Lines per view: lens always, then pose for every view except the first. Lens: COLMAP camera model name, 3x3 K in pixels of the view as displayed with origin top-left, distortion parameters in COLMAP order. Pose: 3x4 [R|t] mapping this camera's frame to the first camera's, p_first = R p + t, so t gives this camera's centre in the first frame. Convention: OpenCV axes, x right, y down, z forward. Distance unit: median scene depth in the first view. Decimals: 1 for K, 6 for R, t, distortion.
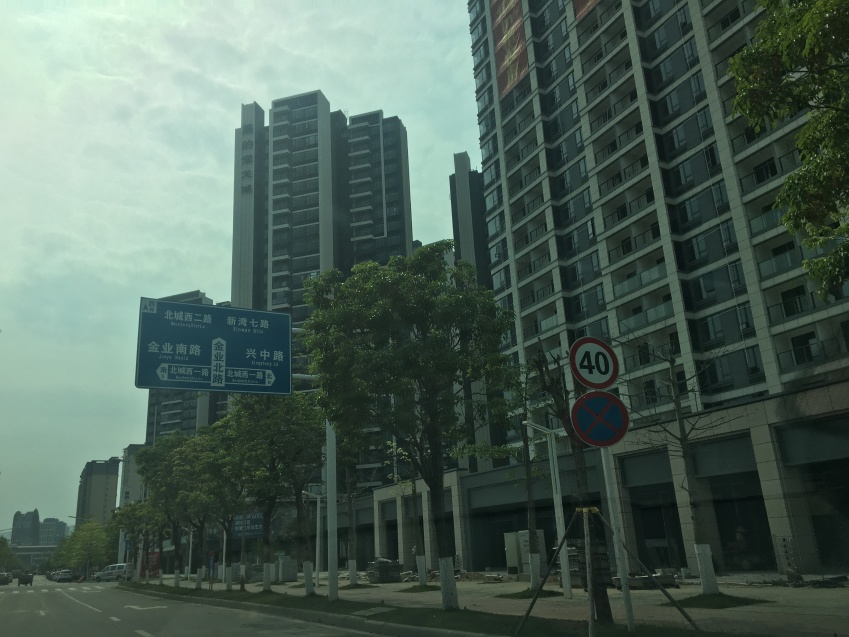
lens RADIAL K [[714.6, 0, 441.3], [0, 714.6, 318.4], [0, 0, 1]] dist [0.051206, -0.119002]
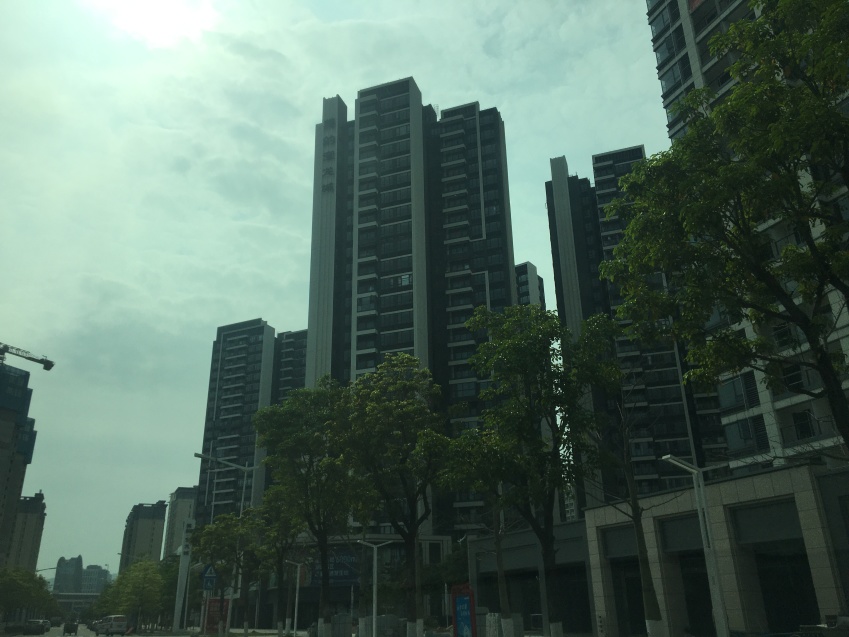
lens RADIAL K [[714.6, 0, 441.3], [0, 714.6, 318.4], [0, 0, 1]] dist [0.051206, -0.119002]
pose [[0.998127, 0.009589, -0.060422, -0.111622], [-0.014059, 0.997161, -0.073979, 0.069641], [0.059541, 0.074690, 0.995428, 0.197734]]
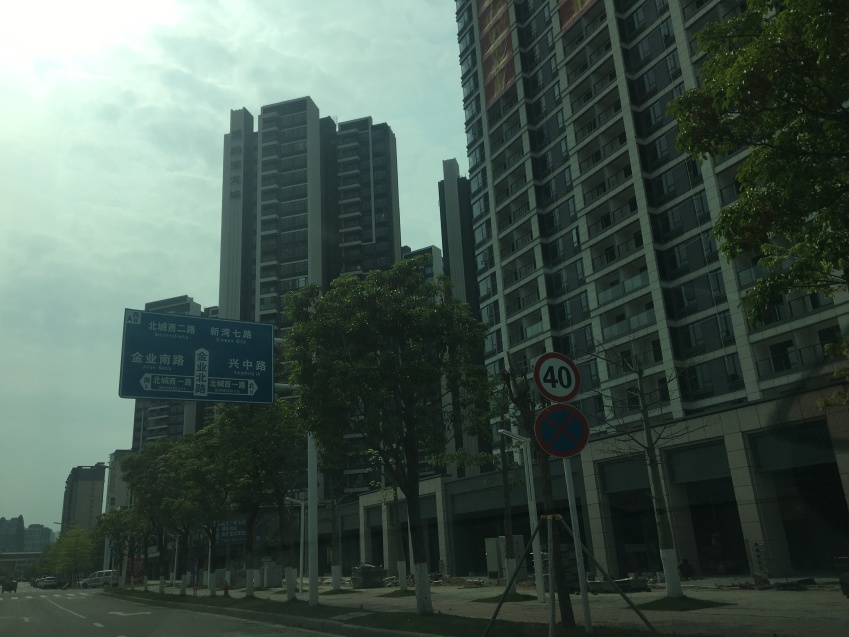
lens RADIAL K [[716.8, 0, 447.6], [0, 716.8, 317.4], [0, 0, 1]] dist [0.052326, -0.116238]
pose [[0.999789, 0.002601, 0.020376, 0.007349], [-0.002469, 0.999976, -0.006470, -0.004434], [-0.020392, 0.006419, 0.999771, -0.012761]]
